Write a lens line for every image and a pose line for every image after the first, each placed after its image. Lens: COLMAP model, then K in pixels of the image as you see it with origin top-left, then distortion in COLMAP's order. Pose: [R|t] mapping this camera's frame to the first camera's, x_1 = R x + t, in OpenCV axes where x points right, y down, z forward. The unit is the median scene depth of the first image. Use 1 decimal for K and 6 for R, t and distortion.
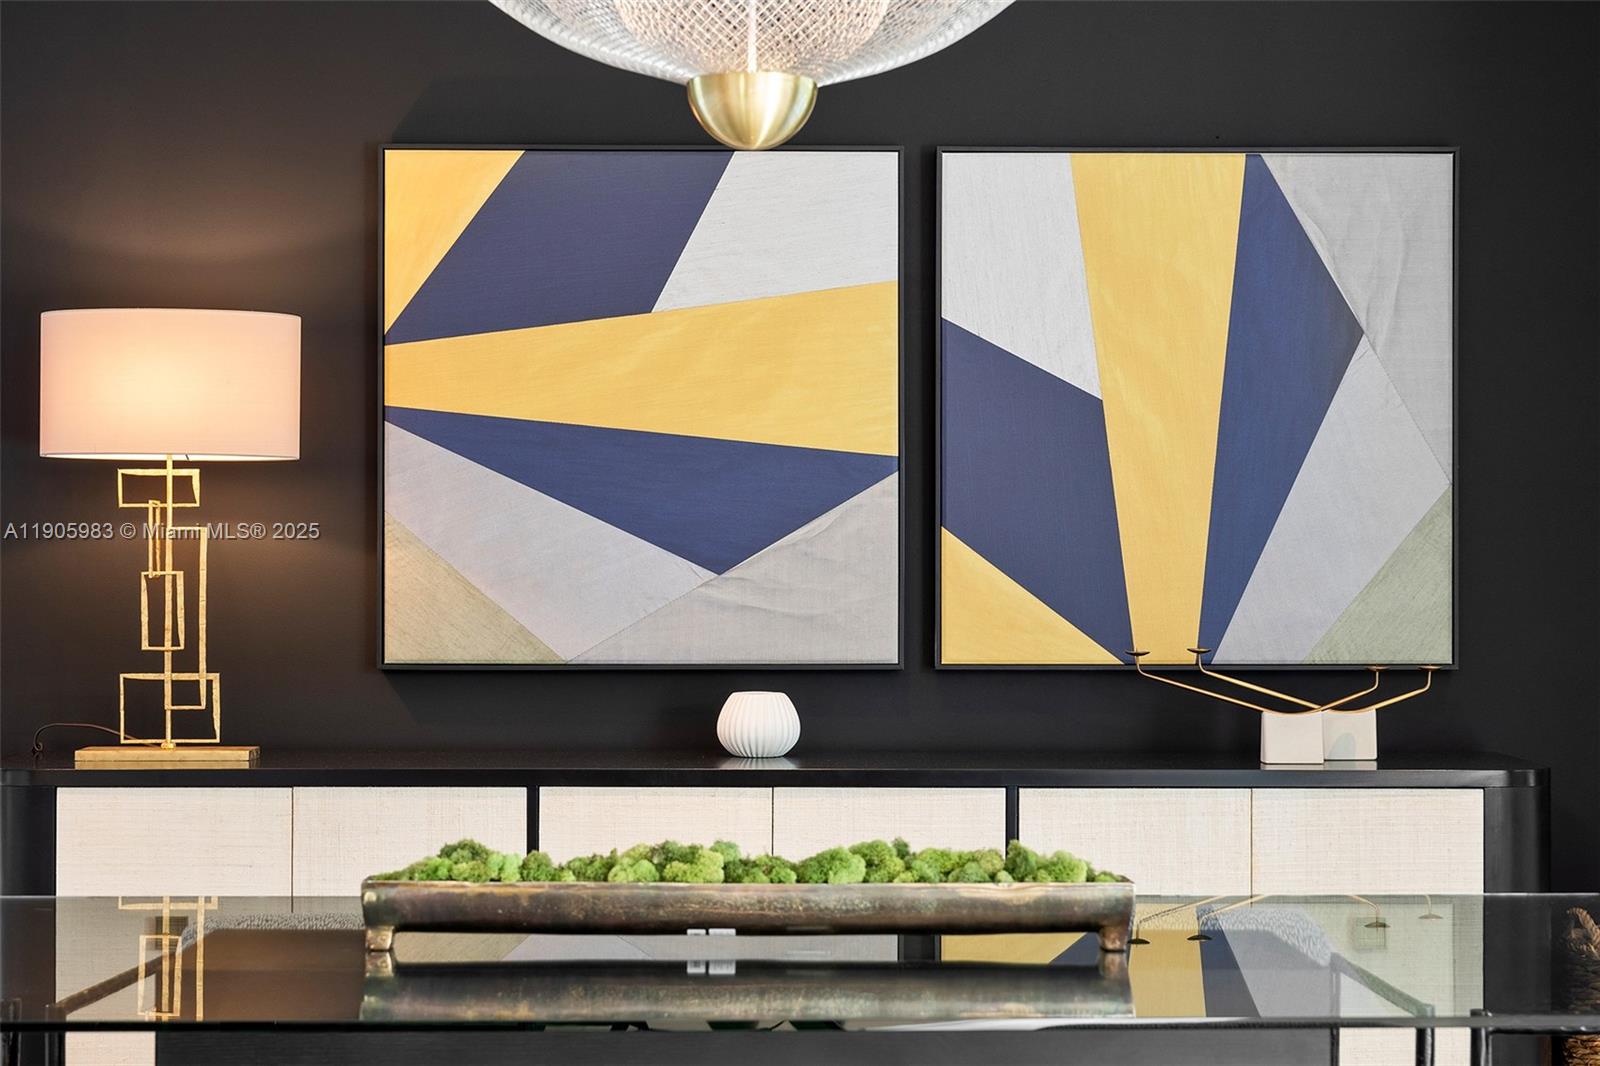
lens RADIAL K [[2806.9, 0, 799.9], [0, 2806.9, 534.6], [0, 0, 1]] dist [-0.022336, 0.000000]
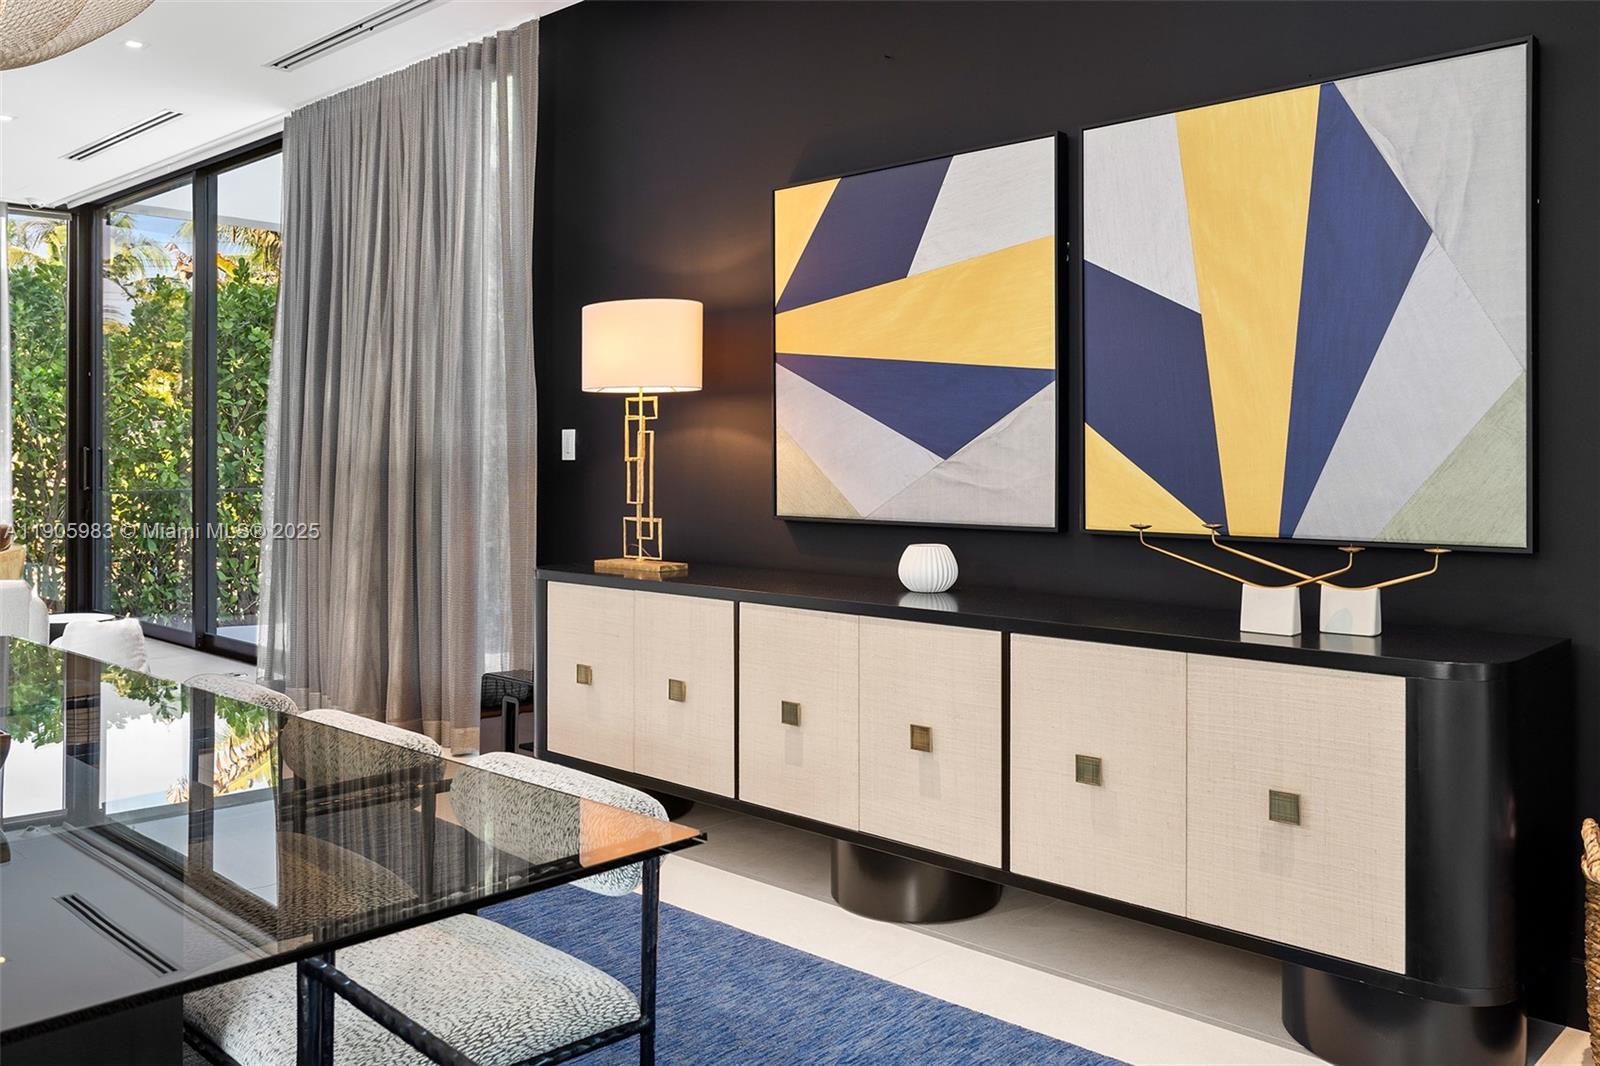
lens RADIAL K [[1335.9, 0, 796.6], [0, 1335.9, 448.2], [0, 0, 1]] dist [-0.012219, -0.006458]
pose [[0.691250, -0.005457, -0.722595, 0.401813], [0.010259, 0.999945, 0.002262, 0.006278], [0.722543, -0.008976, 0.691267, 0.483975]]
